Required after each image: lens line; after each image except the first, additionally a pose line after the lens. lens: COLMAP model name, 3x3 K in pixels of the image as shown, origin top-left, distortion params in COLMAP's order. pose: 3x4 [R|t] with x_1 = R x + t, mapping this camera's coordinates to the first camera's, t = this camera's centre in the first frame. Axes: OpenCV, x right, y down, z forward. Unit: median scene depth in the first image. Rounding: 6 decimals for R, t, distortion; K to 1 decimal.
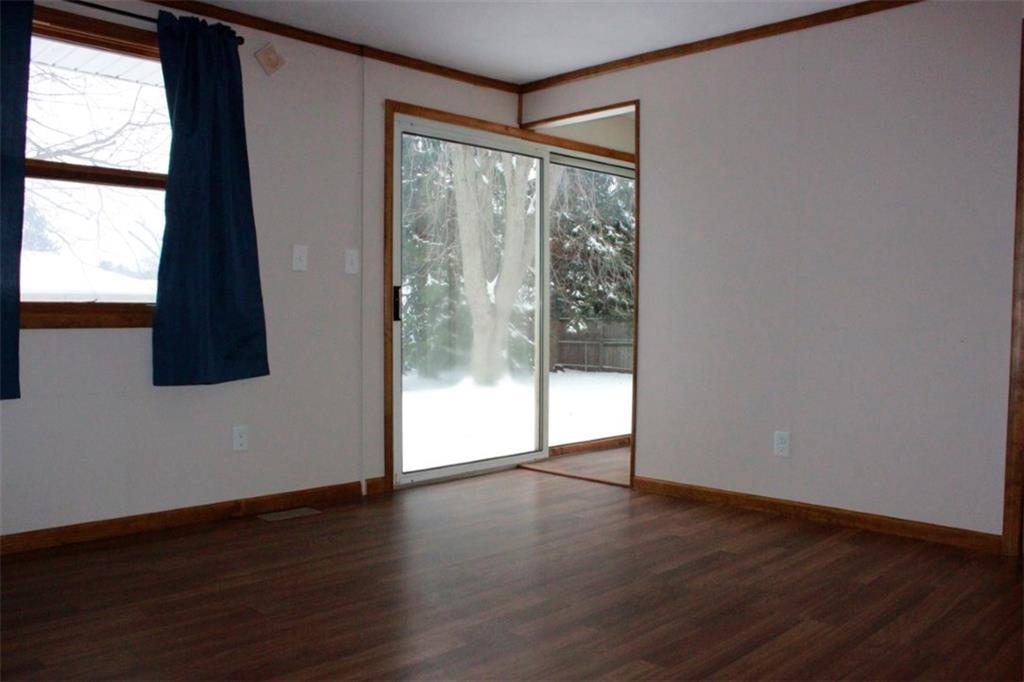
lens RADIAL K [[847.7, 0, 512.0], [0, 847.7, 341.0], [0, 0, 1]] dist [-0.125227, 0.007683]
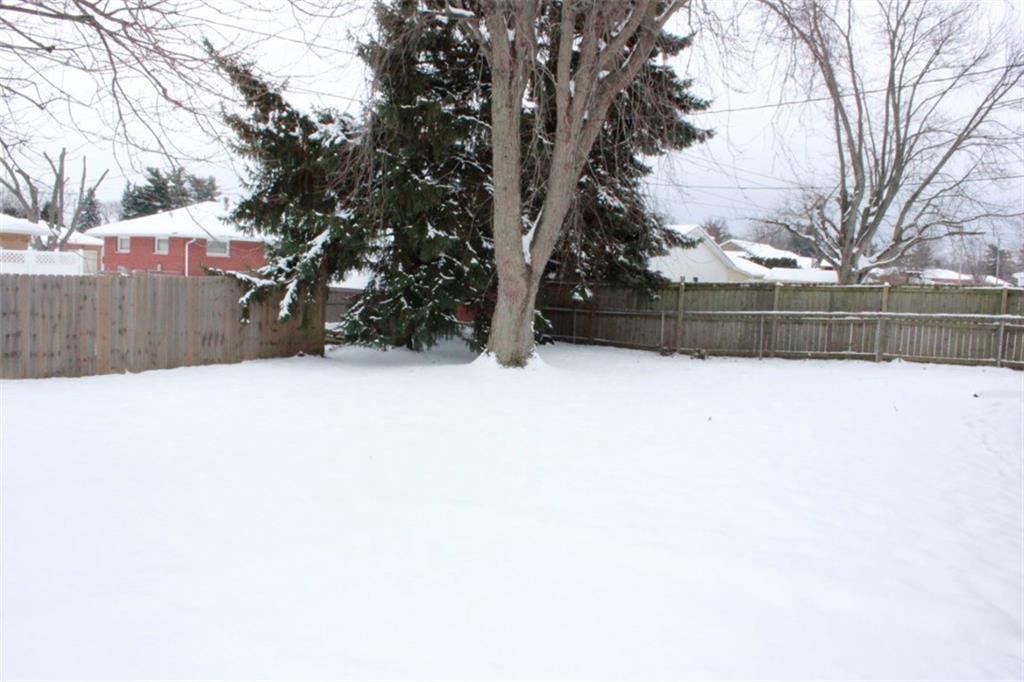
lens RADIAL K [[847.7, 0, 512.0], [0, 847.7, 341.0], [0, 0, 1]] dist [-0.125227, 0.007683]
pose [[0.985033, 0.023385, 0.170773, -0.138382], [-0.031881, 0.998377, 0.047183, -0.006895], [-0.169393, -0.051921, 0.984180, 0.165138]]
